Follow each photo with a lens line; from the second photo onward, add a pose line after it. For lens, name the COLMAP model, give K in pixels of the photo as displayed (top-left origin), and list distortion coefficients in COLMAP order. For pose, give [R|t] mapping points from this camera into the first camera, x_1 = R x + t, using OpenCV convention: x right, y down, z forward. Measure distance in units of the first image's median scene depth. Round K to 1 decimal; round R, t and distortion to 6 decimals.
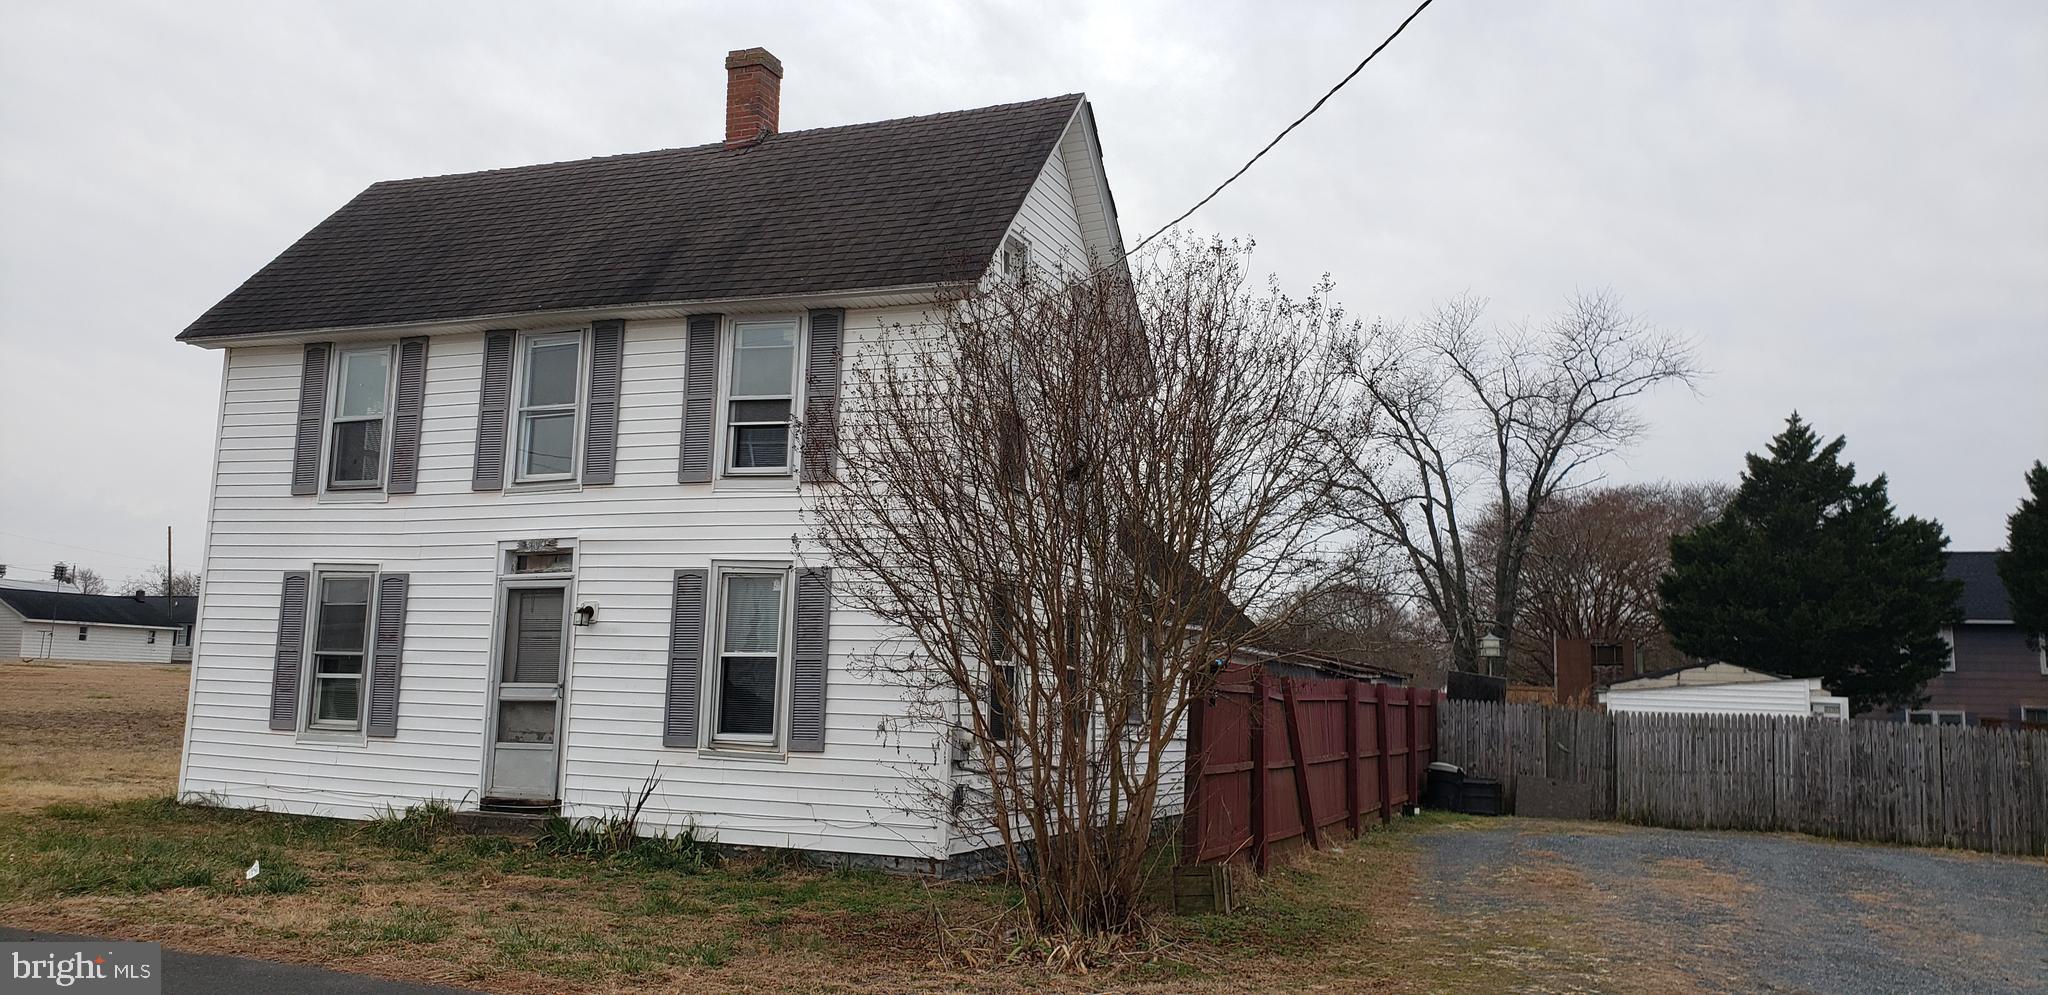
lens RADIAL K [[1528.8, 0, 1027.3], [0, 1528.8, 452.2], [0, 0, 1]] dist [0.064359, -0.166875]
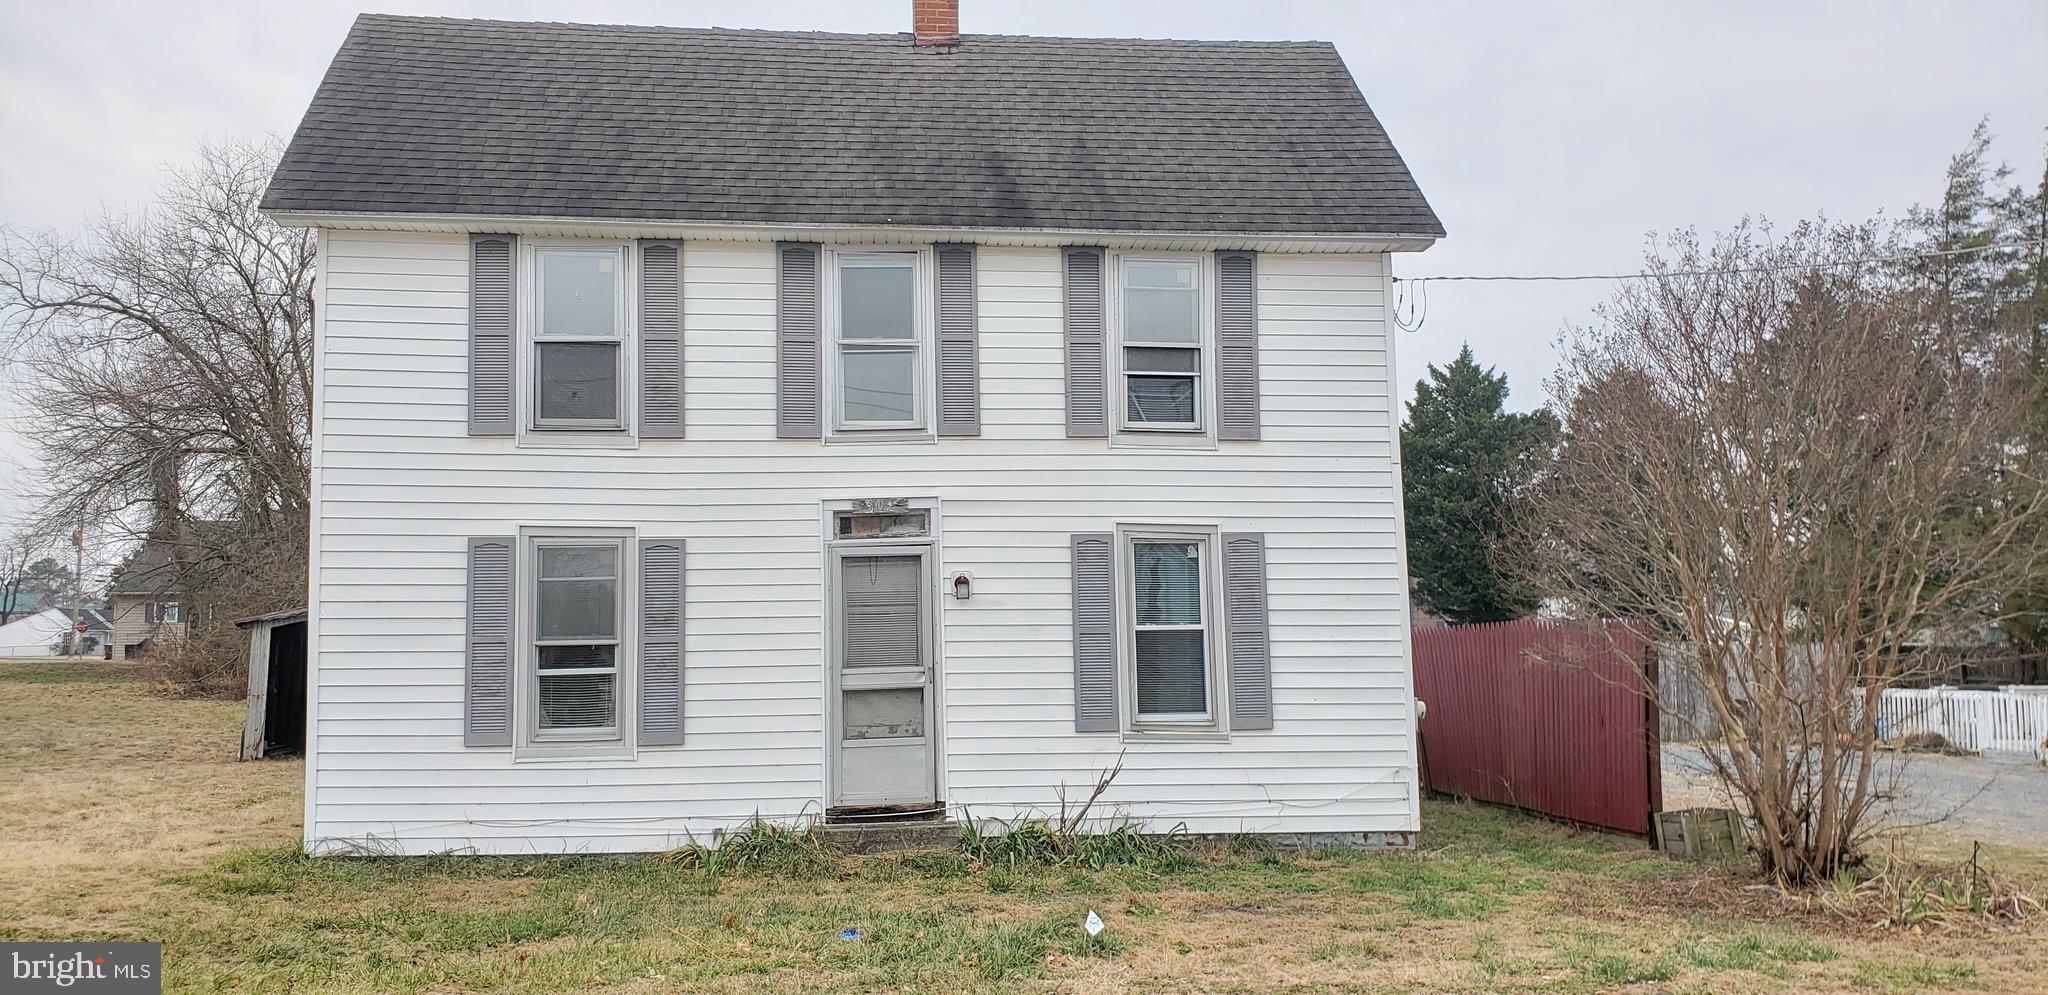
lens RADIAL K [[1574.9, 0, 993.5], [0, 1574.9, 494.2], [0, 0, 1]] dist [0.245095, -0.896362]
pose [[0.883108, 0.009909, 0.469065, -0.673560], [-0.036404, 0.998210, 0.047450, 0.011239], [-0.467755, -0.058980, 0.881888, 0.208540]]
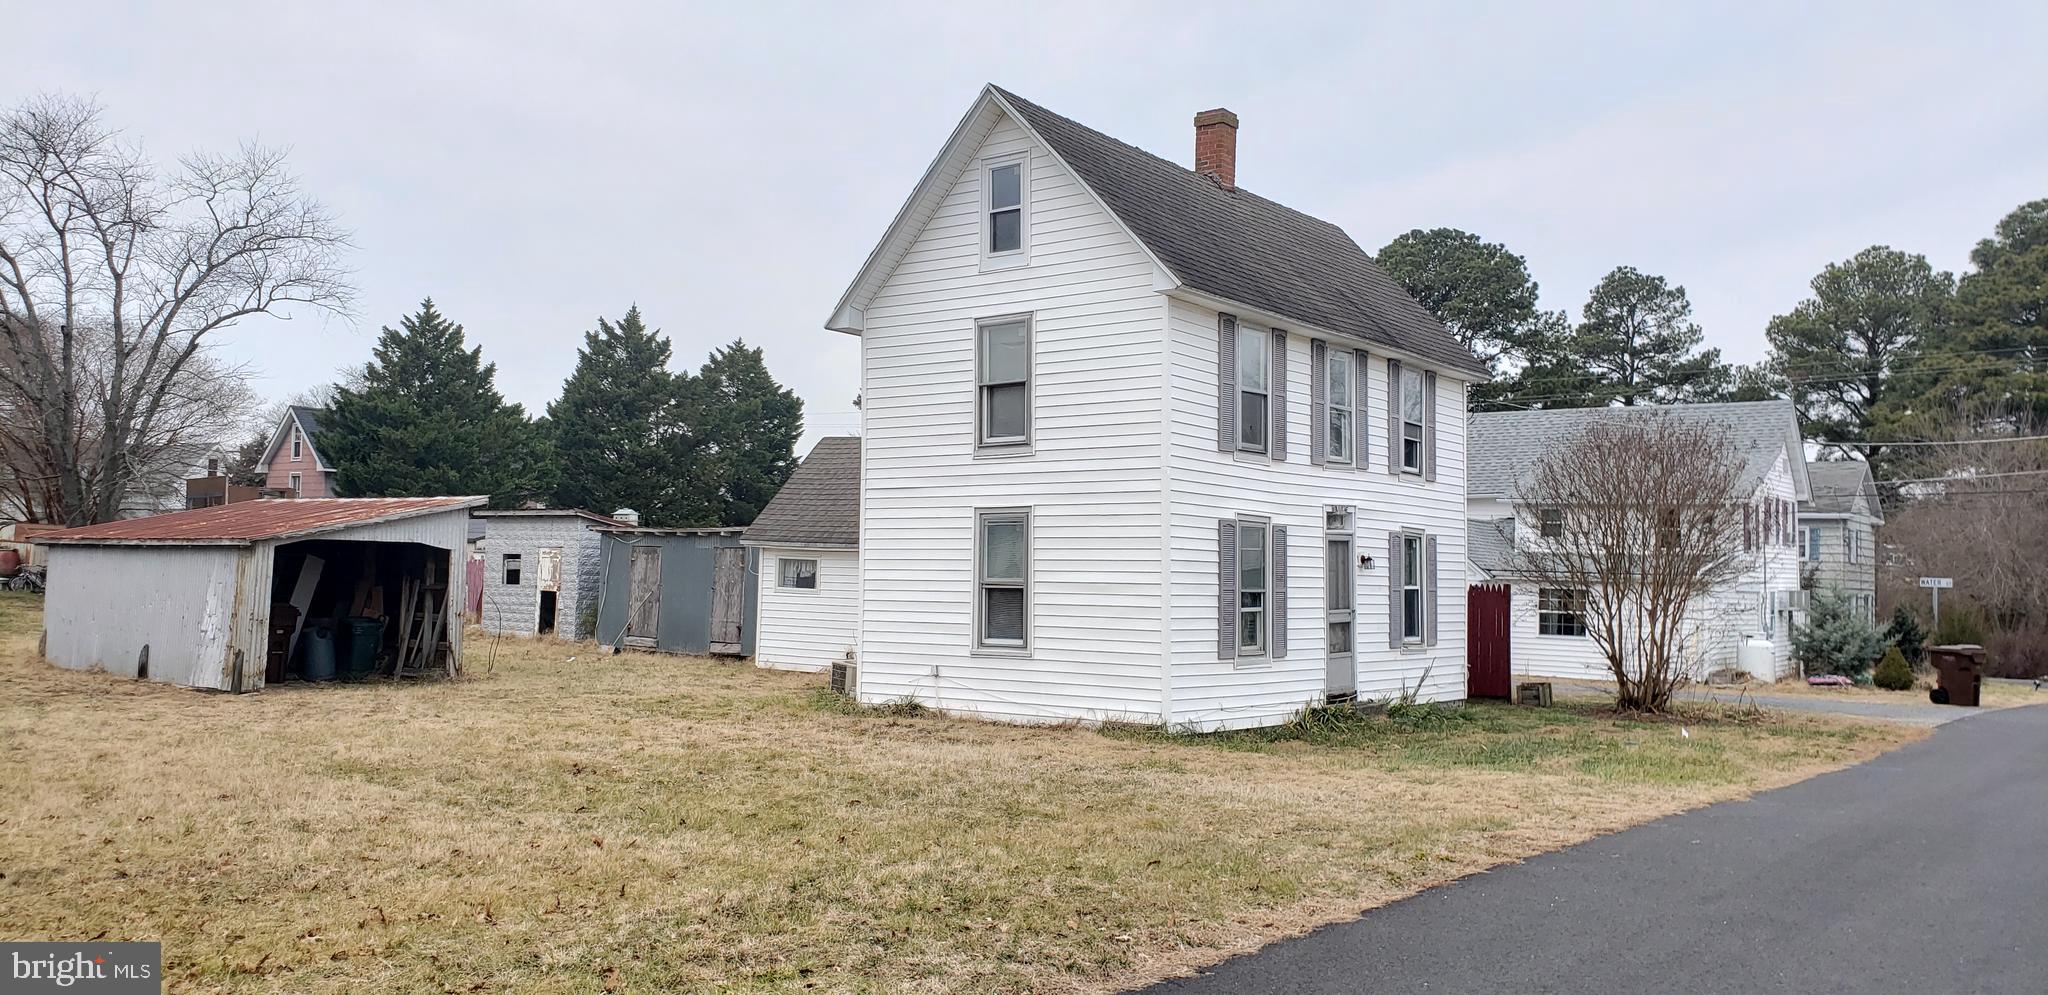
lens RADIAL K [[1574.9, 0, 993.5], [0, 1574.9, 494.2], [0, 0, 1]] dist [0.245095, -0.896362]
pose [[0.277645, 0.026081, 0.960330, -1.769141], [-0.154968, 0.987756, 0.017978, 0.069572], [-0.948102, -0.153812, 0.278287, 0.906016]]
